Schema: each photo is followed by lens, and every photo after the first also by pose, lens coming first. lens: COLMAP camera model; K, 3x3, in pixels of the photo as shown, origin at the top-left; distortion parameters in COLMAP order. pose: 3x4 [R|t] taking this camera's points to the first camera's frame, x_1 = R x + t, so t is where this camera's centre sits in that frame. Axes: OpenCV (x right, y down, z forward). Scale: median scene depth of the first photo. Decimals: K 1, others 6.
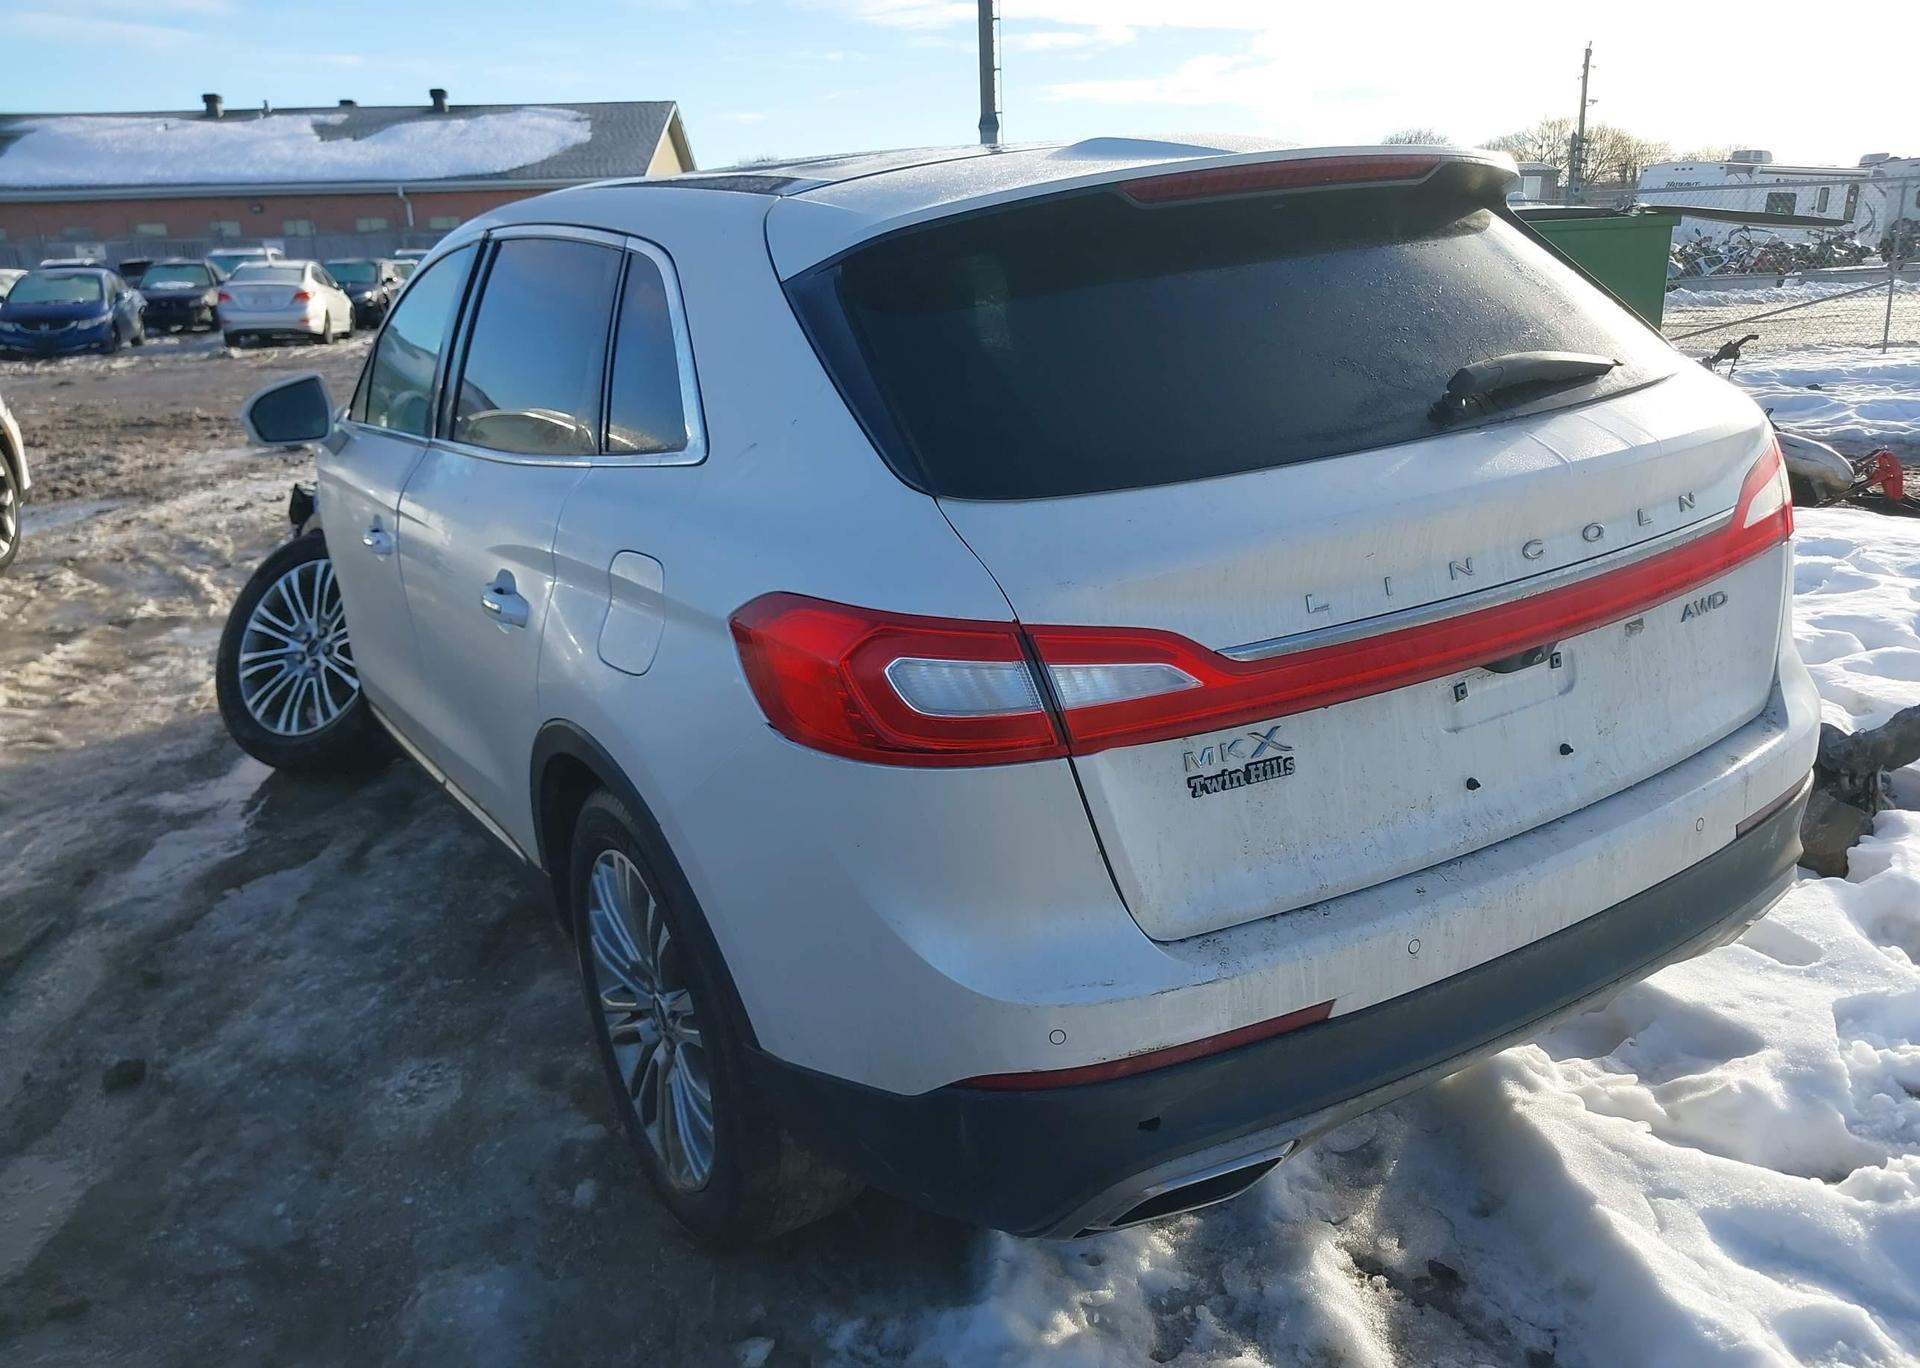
lens RADIAL K [[1506.3, 0, 960.0], [0, 1506.3, 684.0], [0, 0, 1]] dist [0.040796, -0.055098]
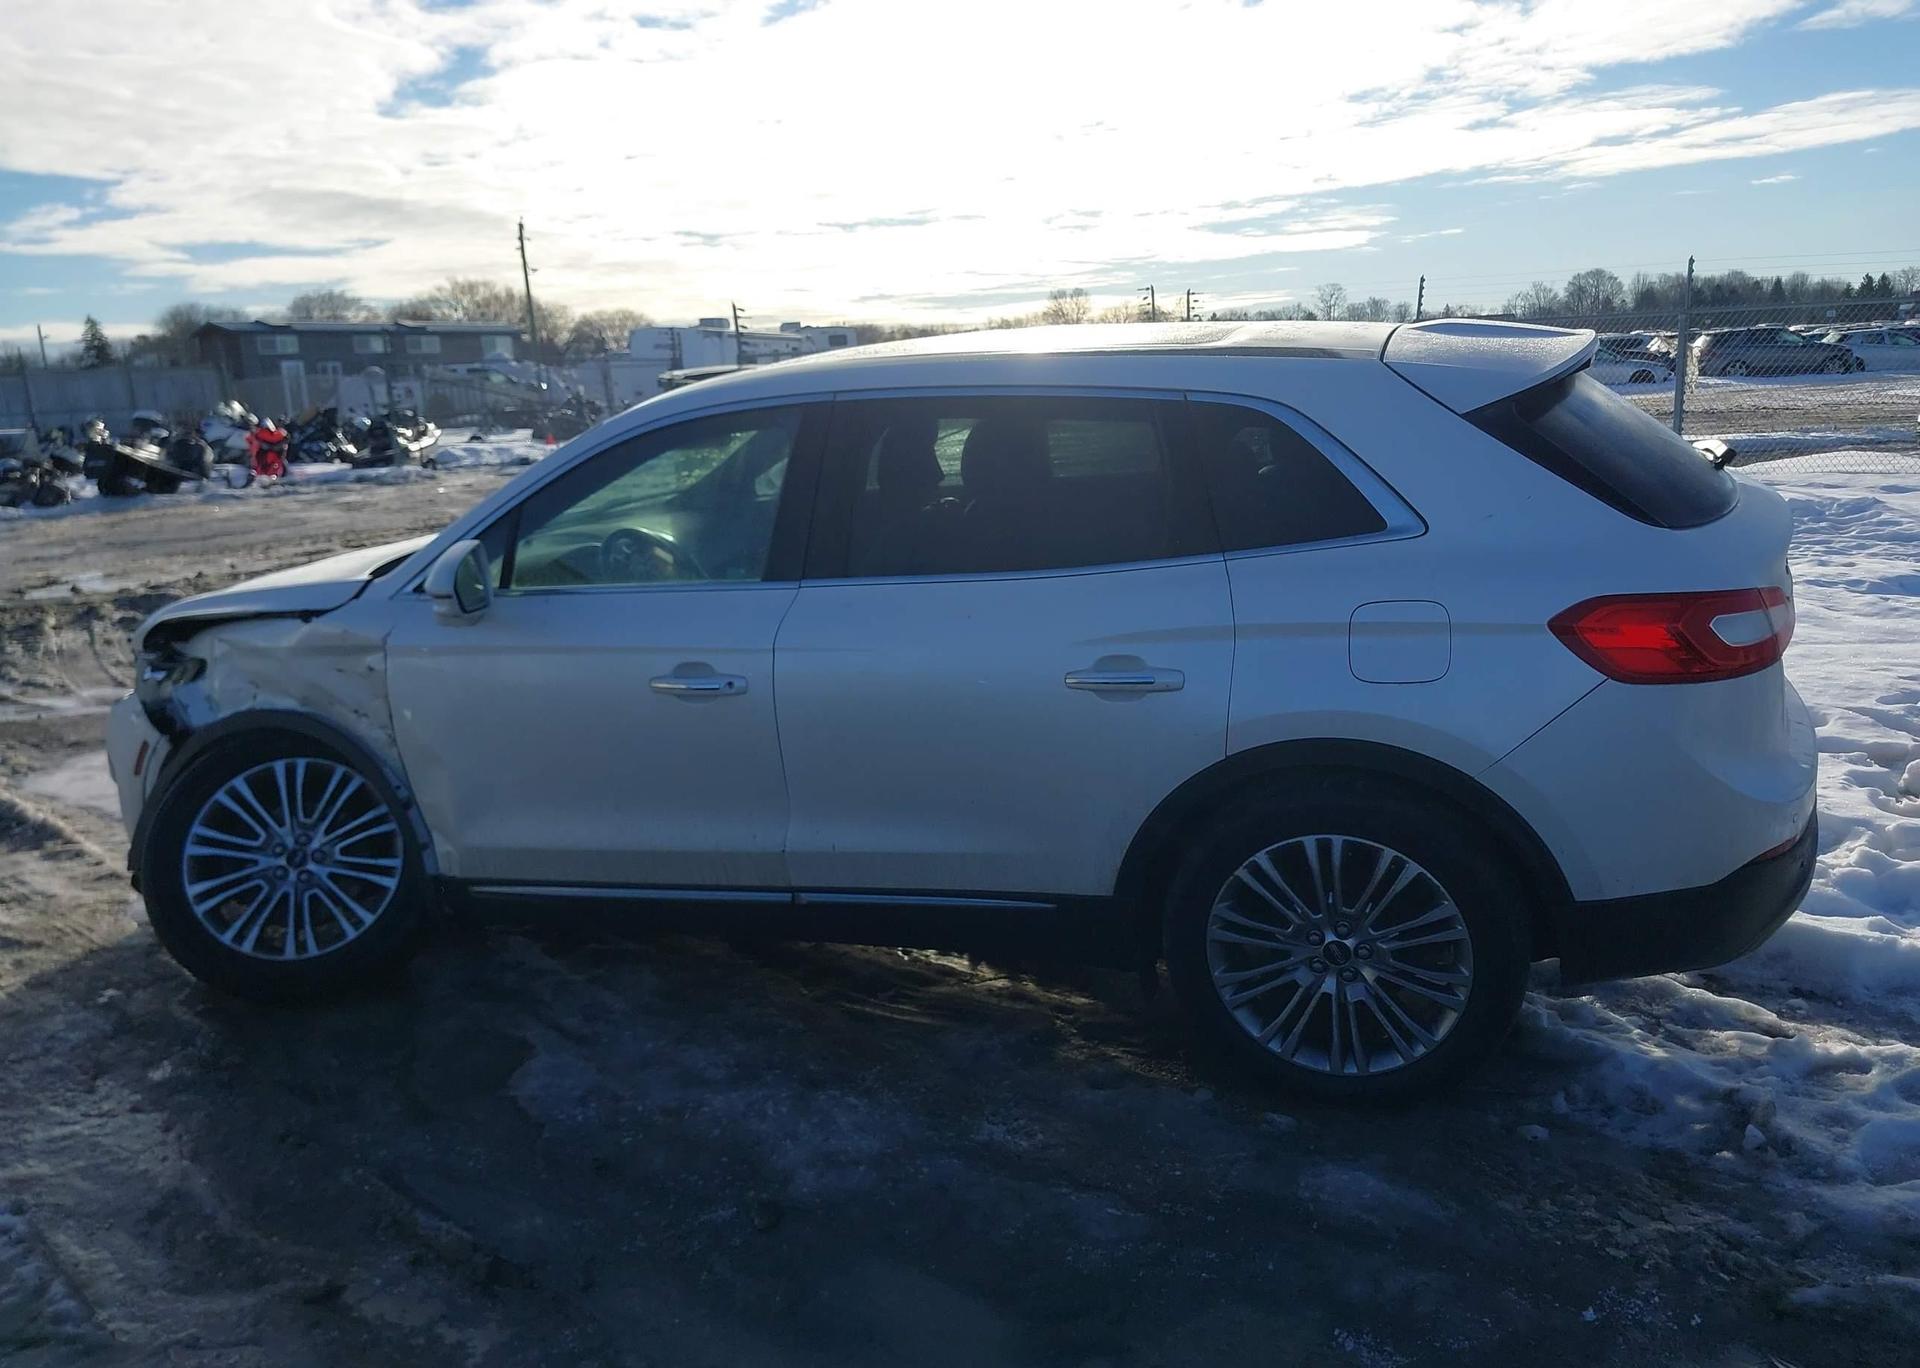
lens RADIAL K [[1512.0, 0, 970.0], [0, 1512.0, 686.4], [0, 0, 1]] dist [0.015634, -0.012823]
pose [[0.781918, -0.136147, 0.608333, -1.372638], [0.194179, 0.980503, -0.030148, -0.040894], [-0.592367, 0.141699, 0.793109, 0.104183]]
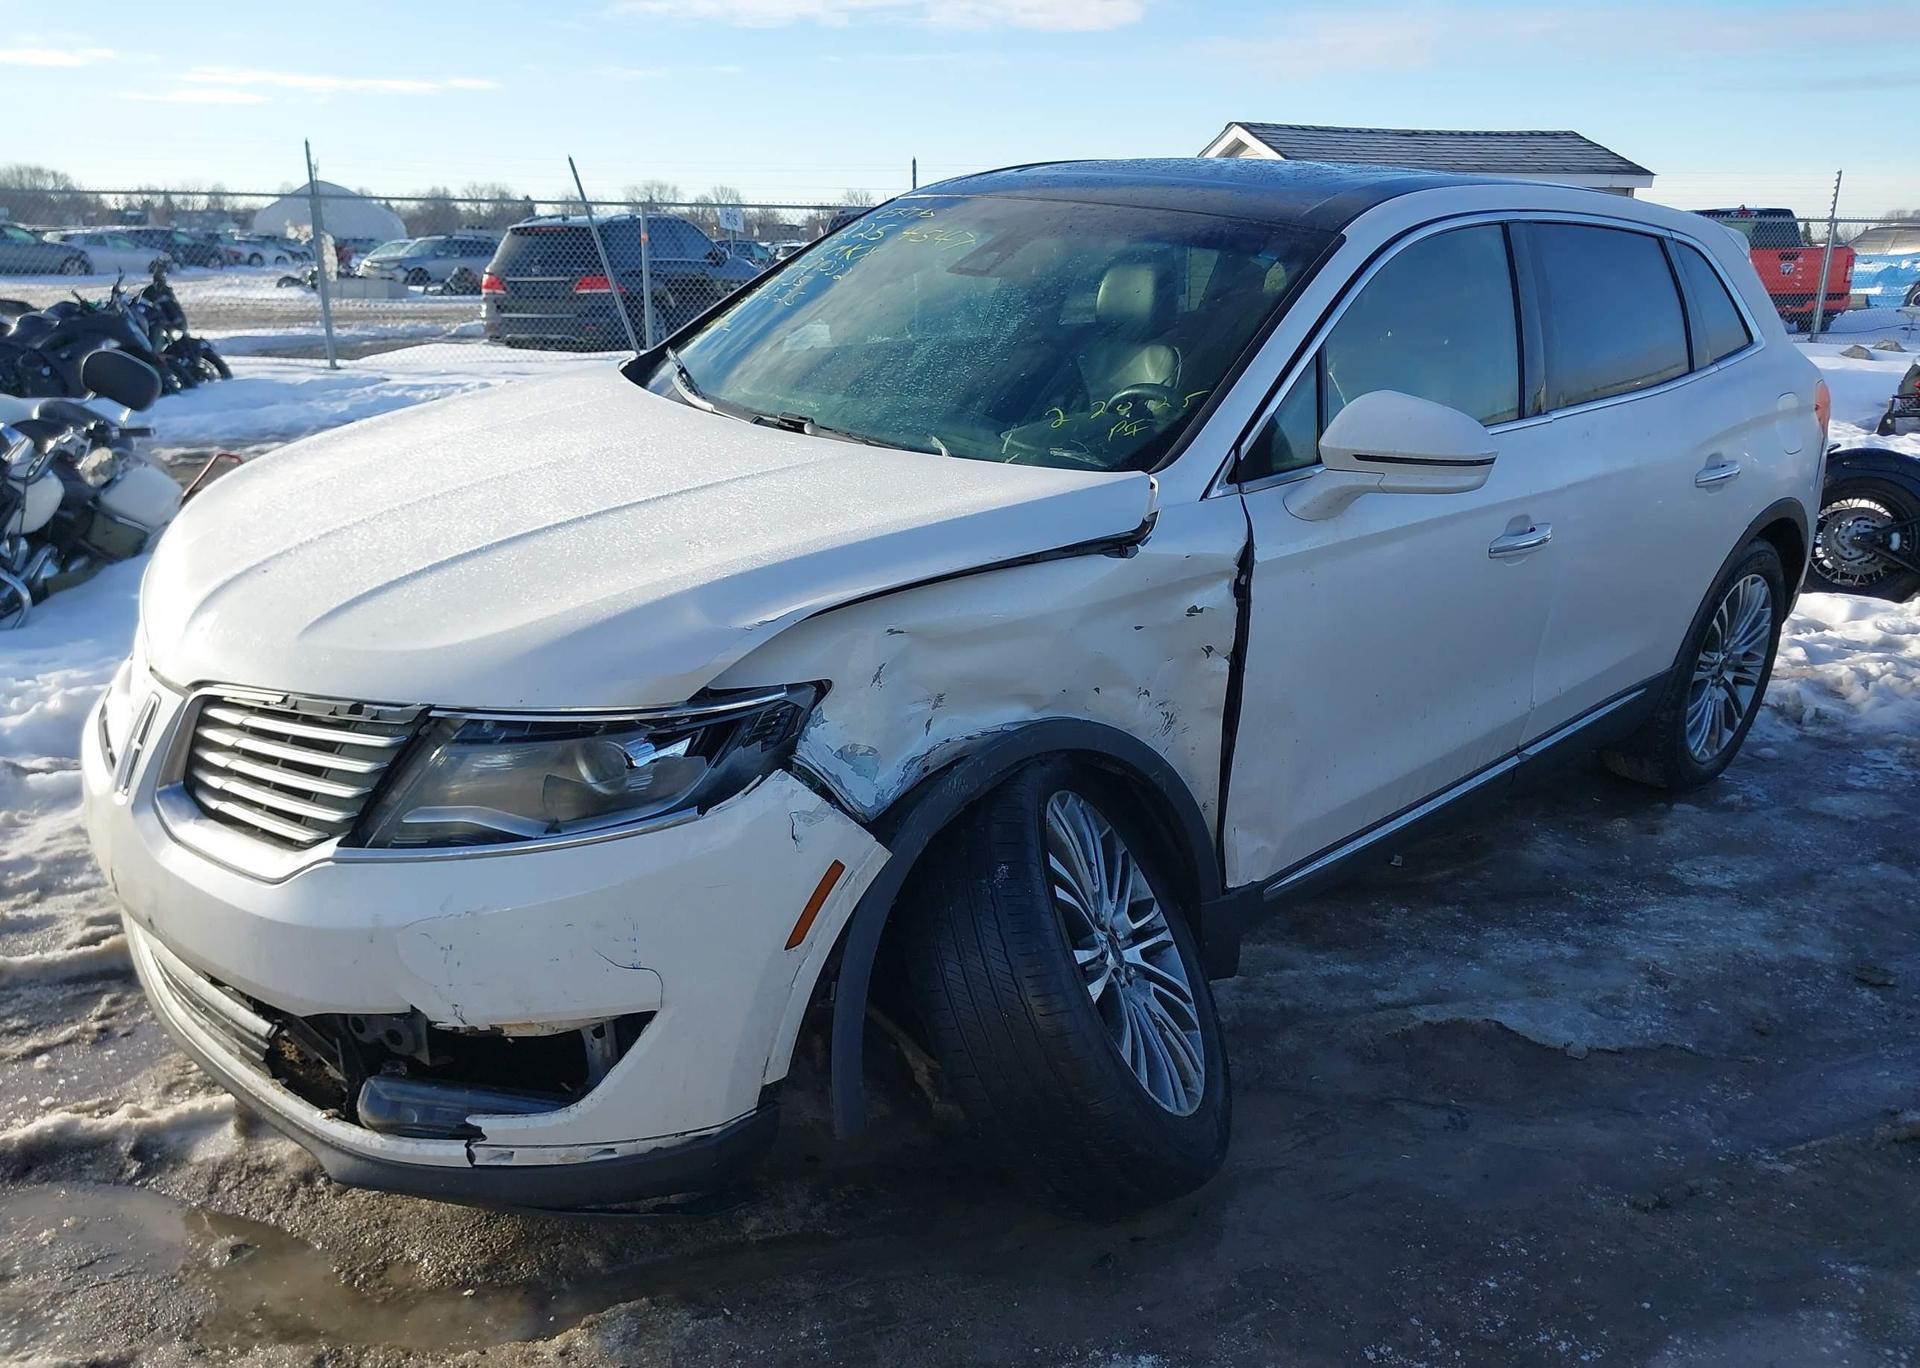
lens RADIAL K [[1506.3, 0, 960.0], [0, 1506.3, 684.0], [0, 0, 1]] dist [0.040796, -0.055098]
pose [[-0.208866, -0.250341, 0.945360, -1.916636], [0.263455, 0.916538, 0.300915, -0.612023], [-0.941789, 0.311910, -0.125480, 2.315740]]
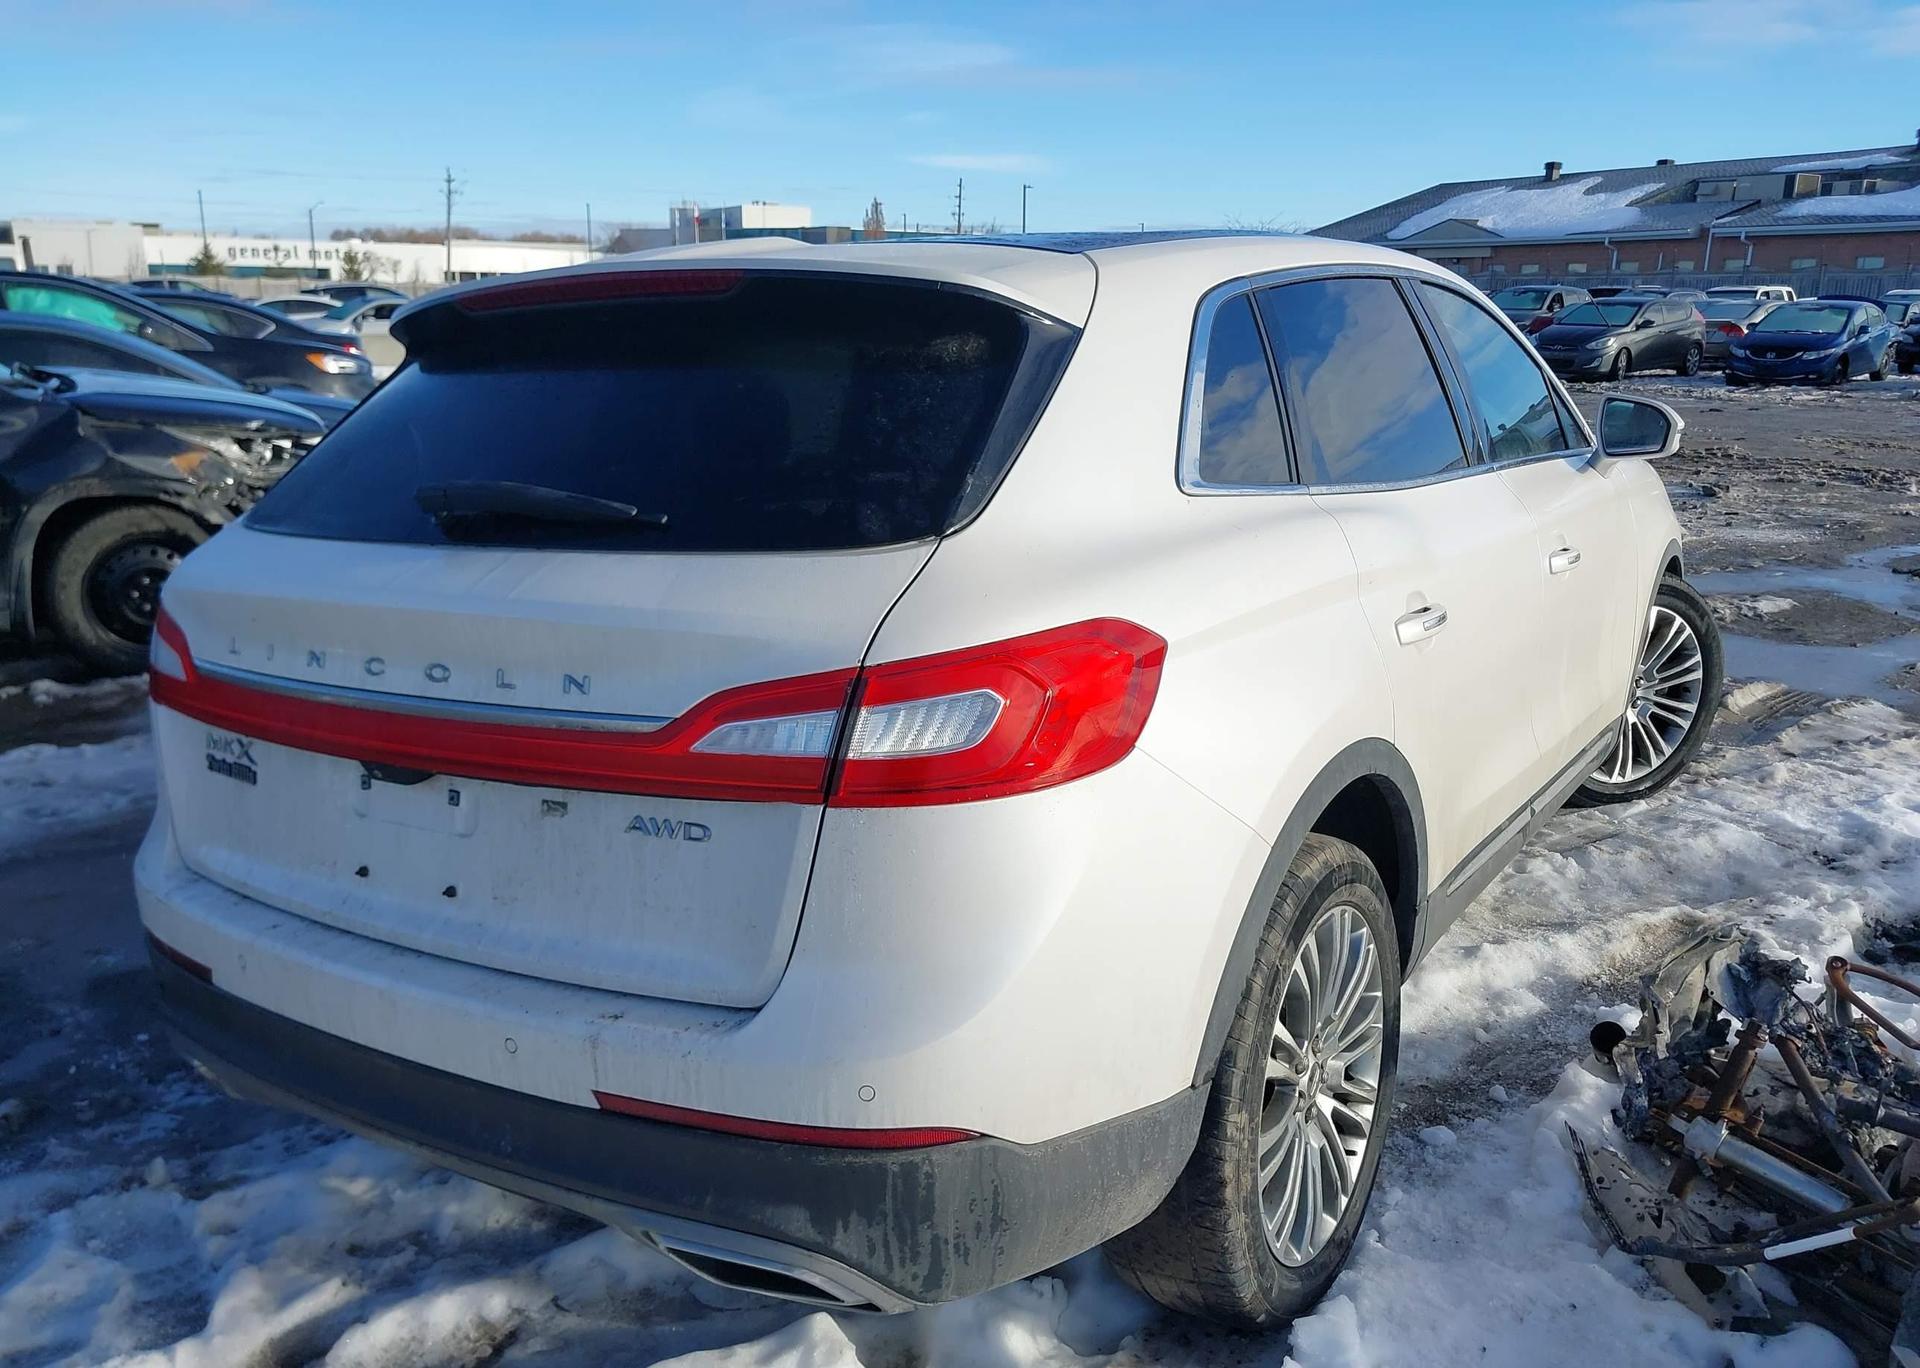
lens RADIAL K [[1506.3, 0, 960.0], [0, 1506.3, 684.0], [0, 0, 1]] dist [0.040796, -0.055098]
pose [[0.439814, 0.251881, -0.862044, 1.242554], [-0.265092, 0.953507, 0.143355, -0.284426], [0.858073, 0.165472, 0.486137, 0.733163]]
